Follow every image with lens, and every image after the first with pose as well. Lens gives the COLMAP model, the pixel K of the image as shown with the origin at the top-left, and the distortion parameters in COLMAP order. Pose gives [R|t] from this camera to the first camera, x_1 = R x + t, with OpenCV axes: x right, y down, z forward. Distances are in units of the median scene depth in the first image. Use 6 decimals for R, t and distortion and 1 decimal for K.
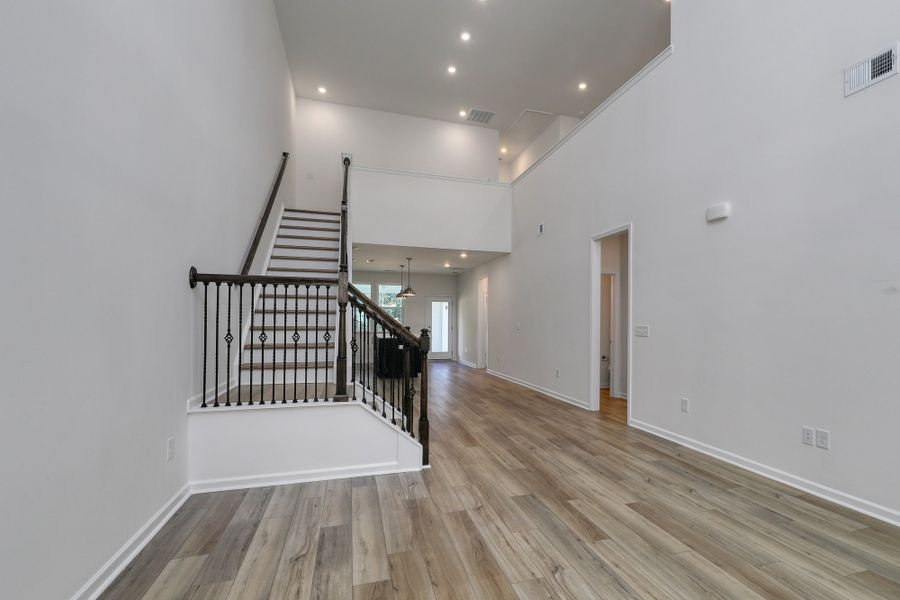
lens RADIAL K [[419.0, 0, 488.9], [0, 419.0, 314.3], [0, 0, 1]] dist [-0.000503, -0.000028]
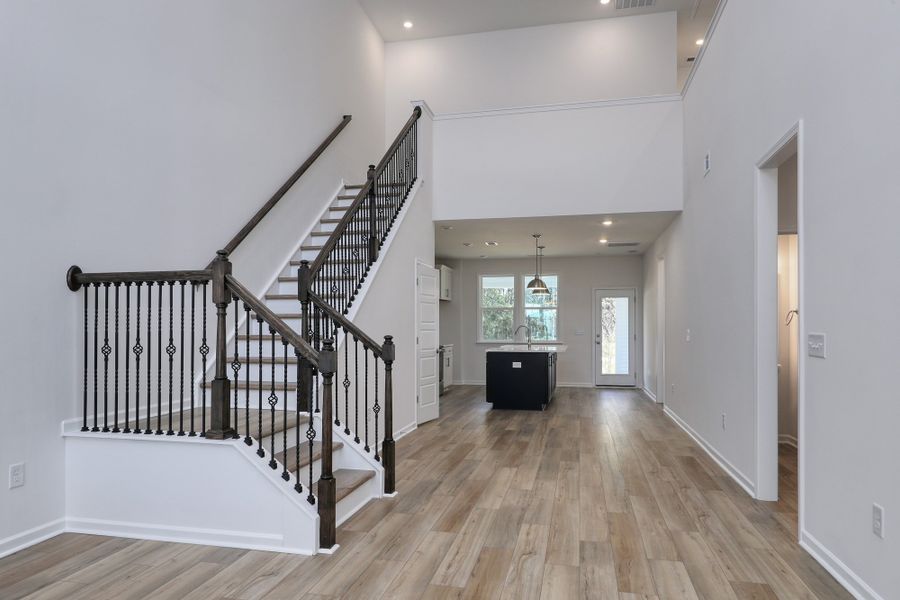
lens RADIAL K [[580.5, 0, 450.4], [0, 580.5, 314.8], [0, 0, 1]] dist [0.001784, 0.000831]
pose [[0.856189, -0.017306, -0.516373, 0.386778], [0.014760, 0.999850, -0.009038, 0.005756], [0.516452, 0.000116, 0.856316, 0.257413]]
